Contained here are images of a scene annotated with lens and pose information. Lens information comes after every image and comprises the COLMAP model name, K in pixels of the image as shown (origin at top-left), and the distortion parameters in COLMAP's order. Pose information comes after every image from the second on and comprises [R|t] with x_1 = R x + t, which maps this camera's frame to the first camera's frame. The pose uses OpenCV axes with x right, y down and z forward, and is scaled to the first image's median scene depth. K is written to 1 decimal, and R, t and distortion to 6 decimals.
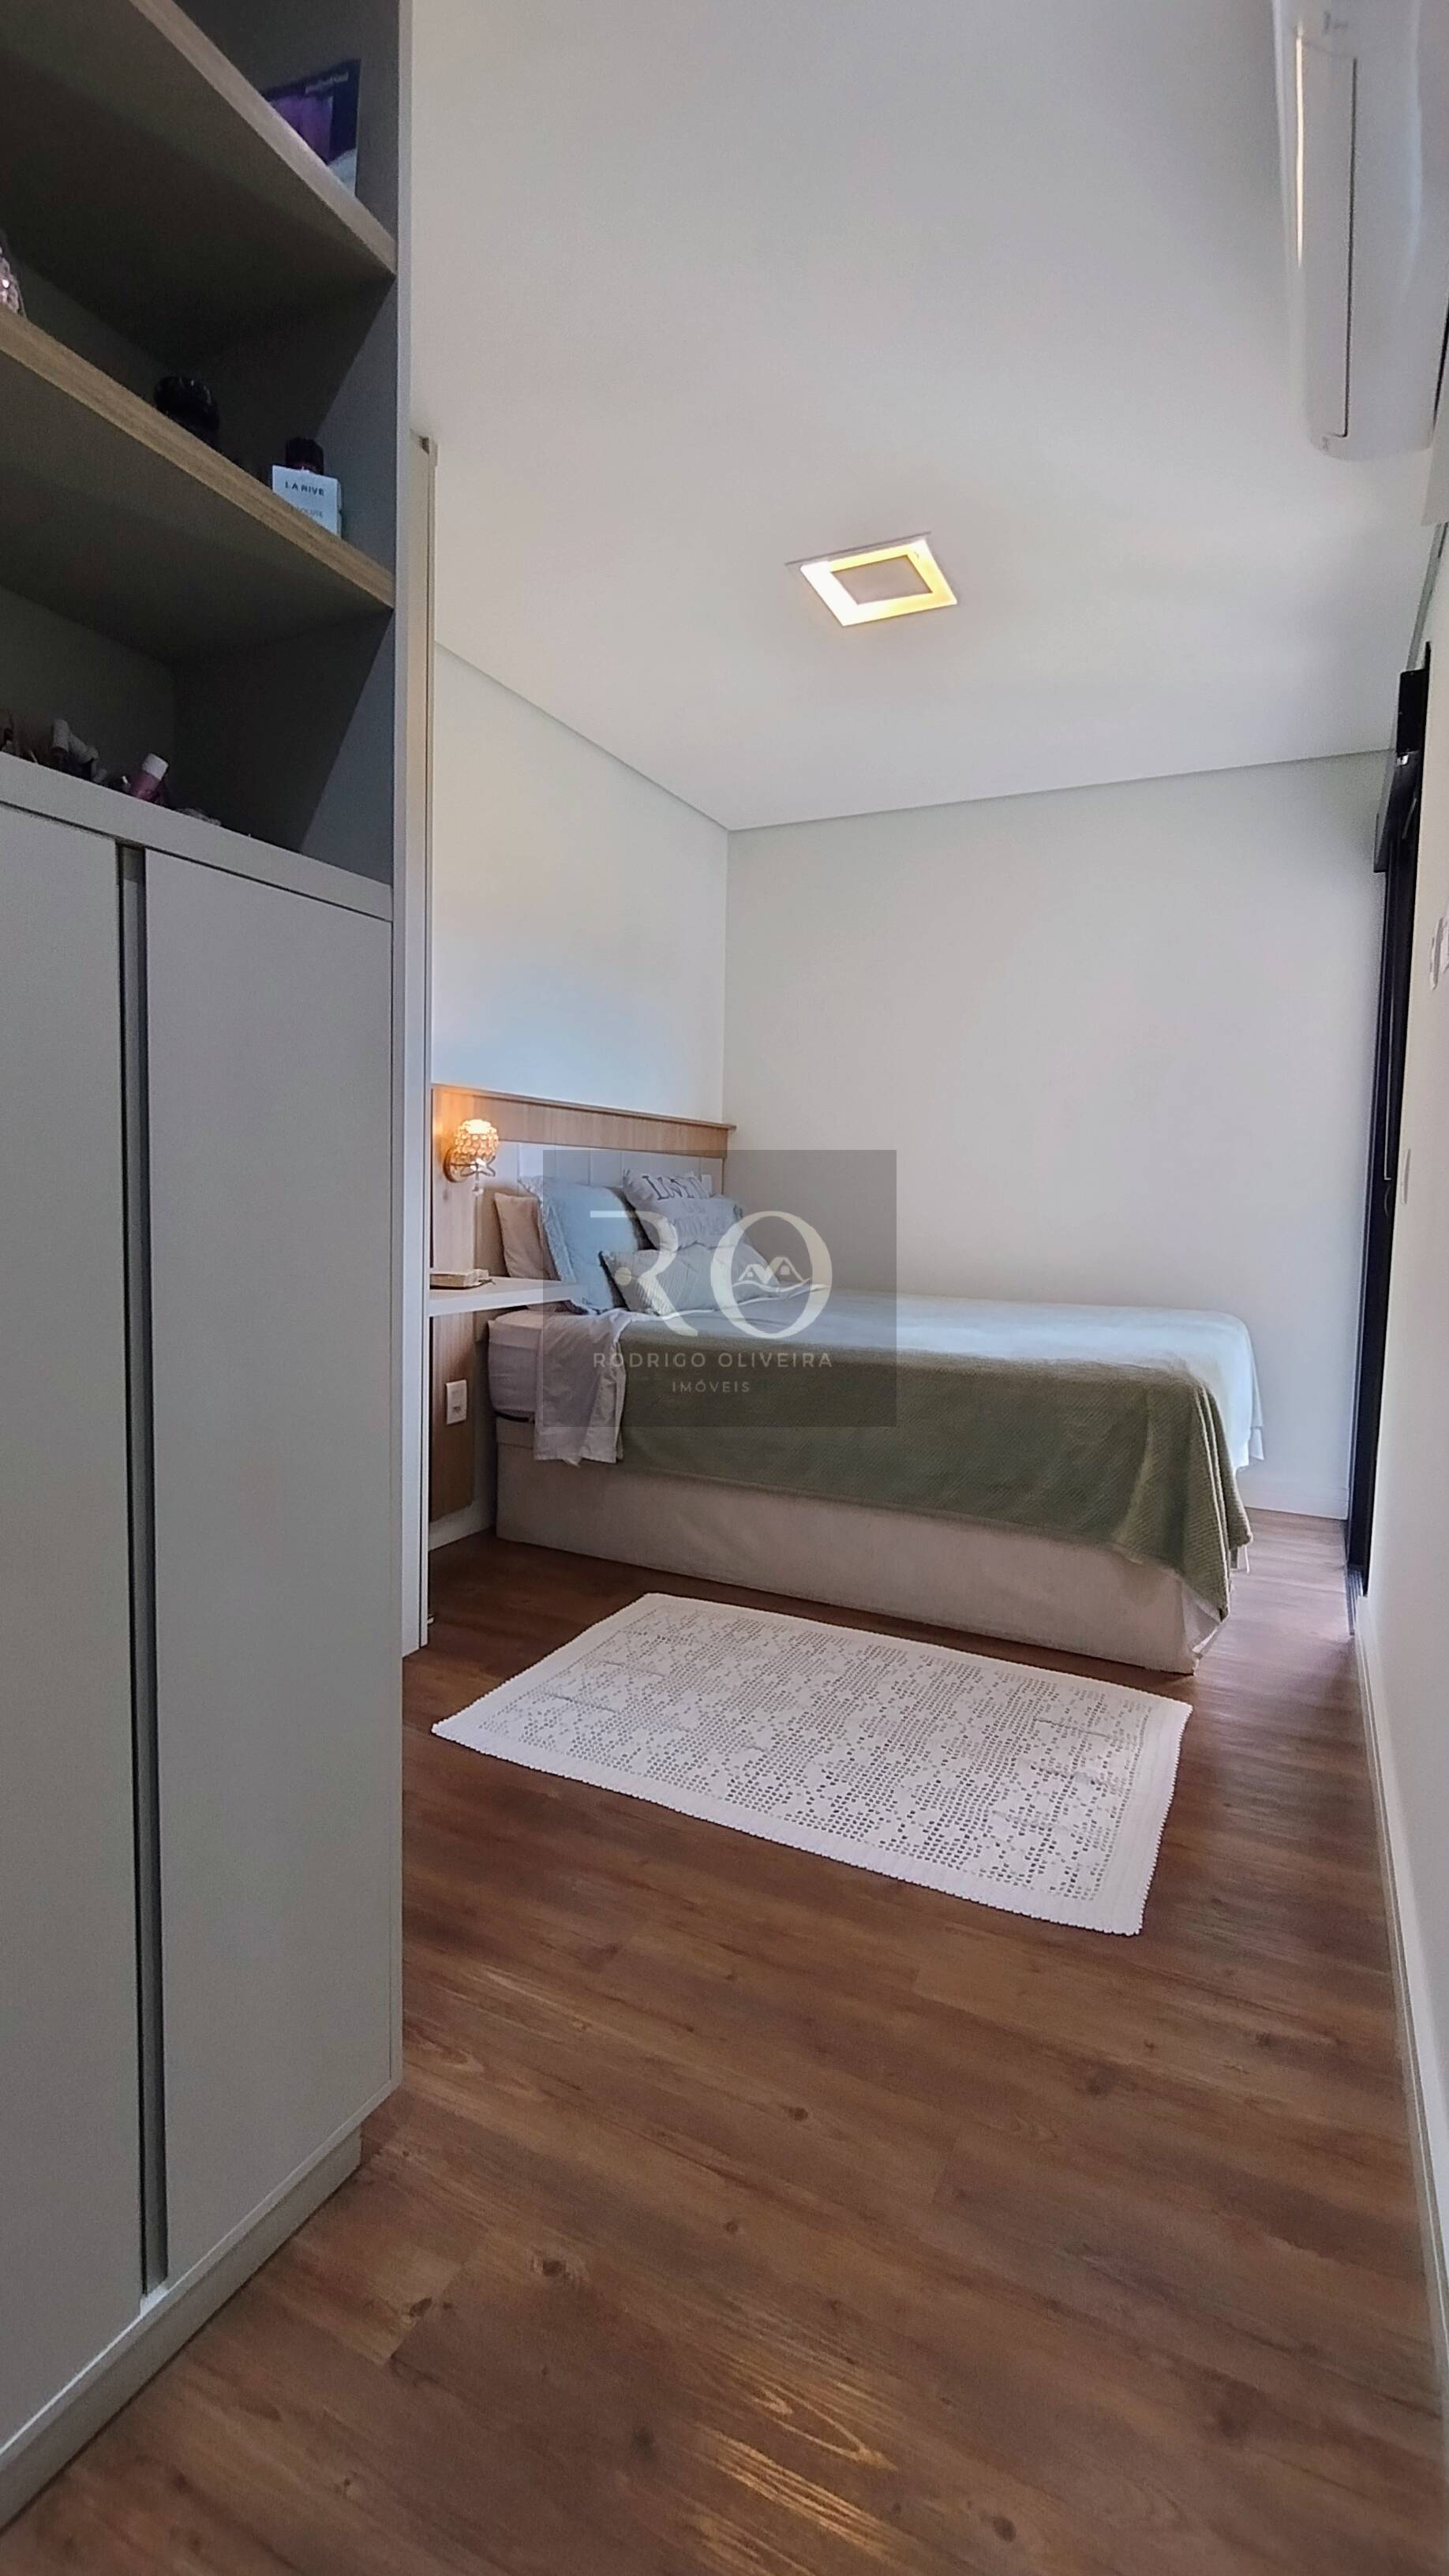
lens RADIAL K [[1180.6, 0, 717.9], [0, 1180.6, 1280.0], [0, 0, 1]] dist [-0.003526, 0.000629]
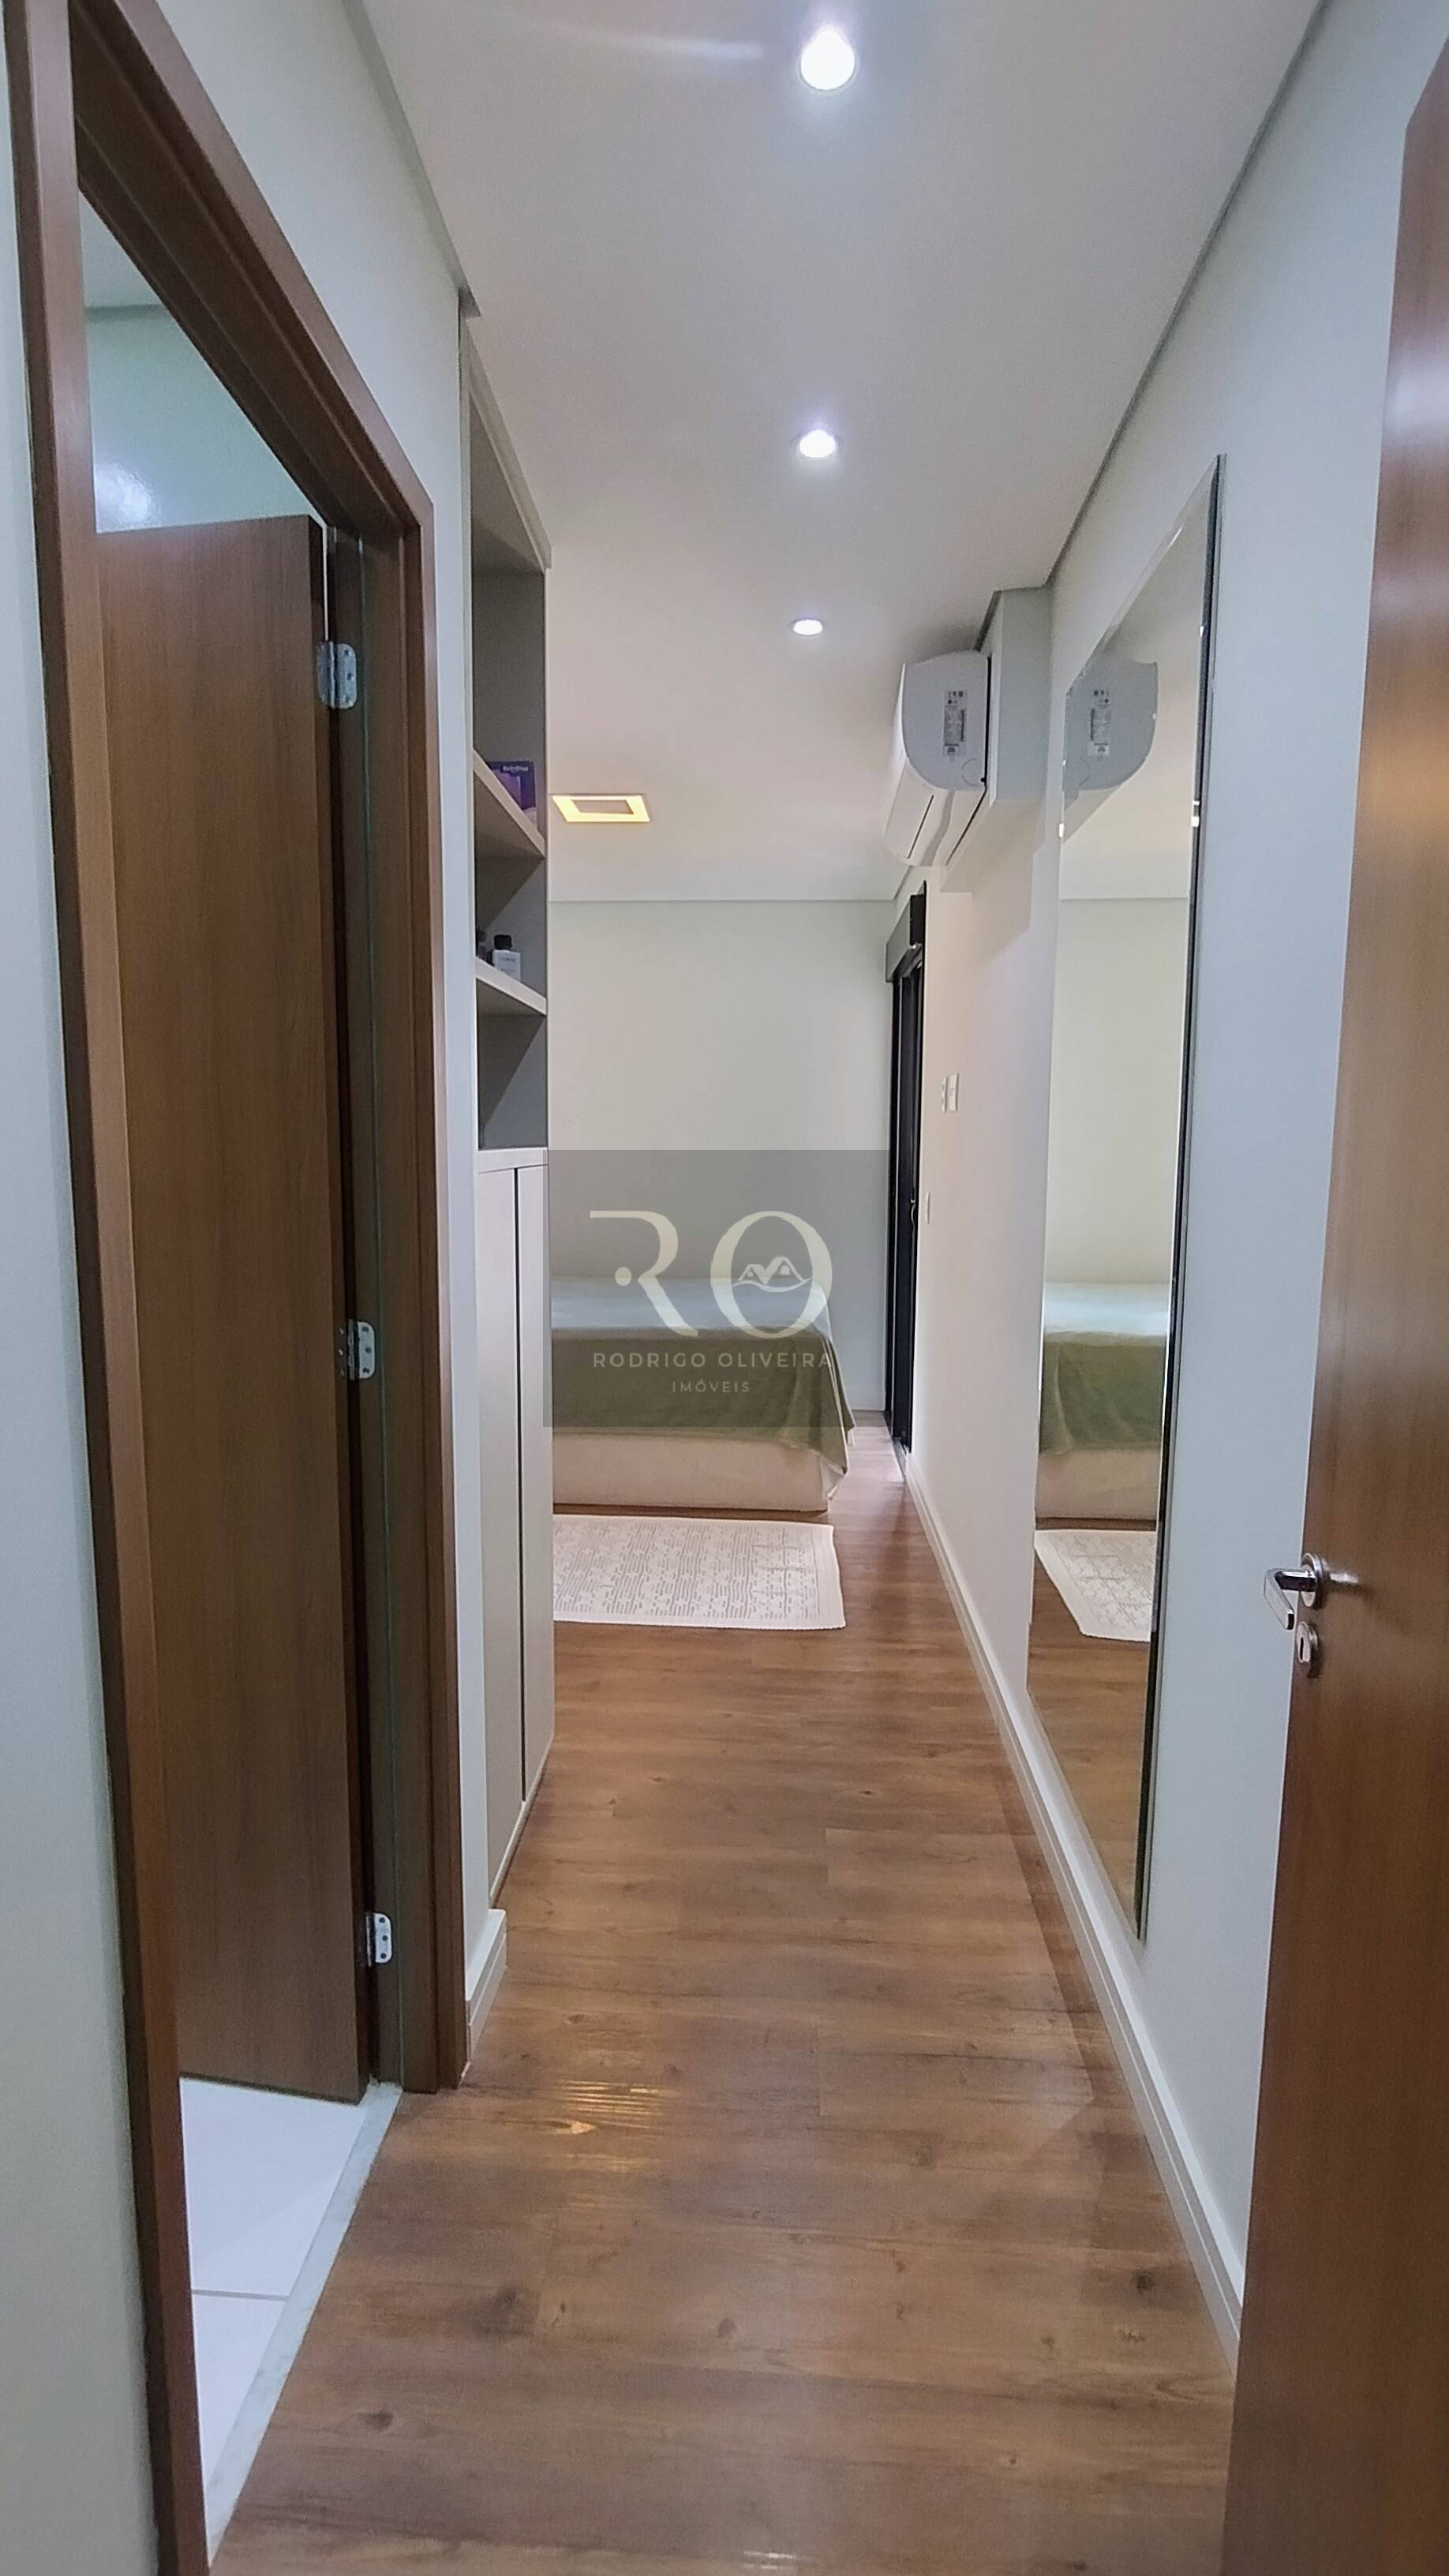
lens RADIAL K [[1172.0, 0, 719.1], [0, 1172.0, 1282.5], [0, 0, 1]] dist [-0.005205, 0.000495]
pose [[0.917878, -0.066648, 0.391226, -0.378468], [0.046876, 0.997104, 0.059884, -0.095912], [-0.394085, -0.036627, 0.918344, -0.464504]]
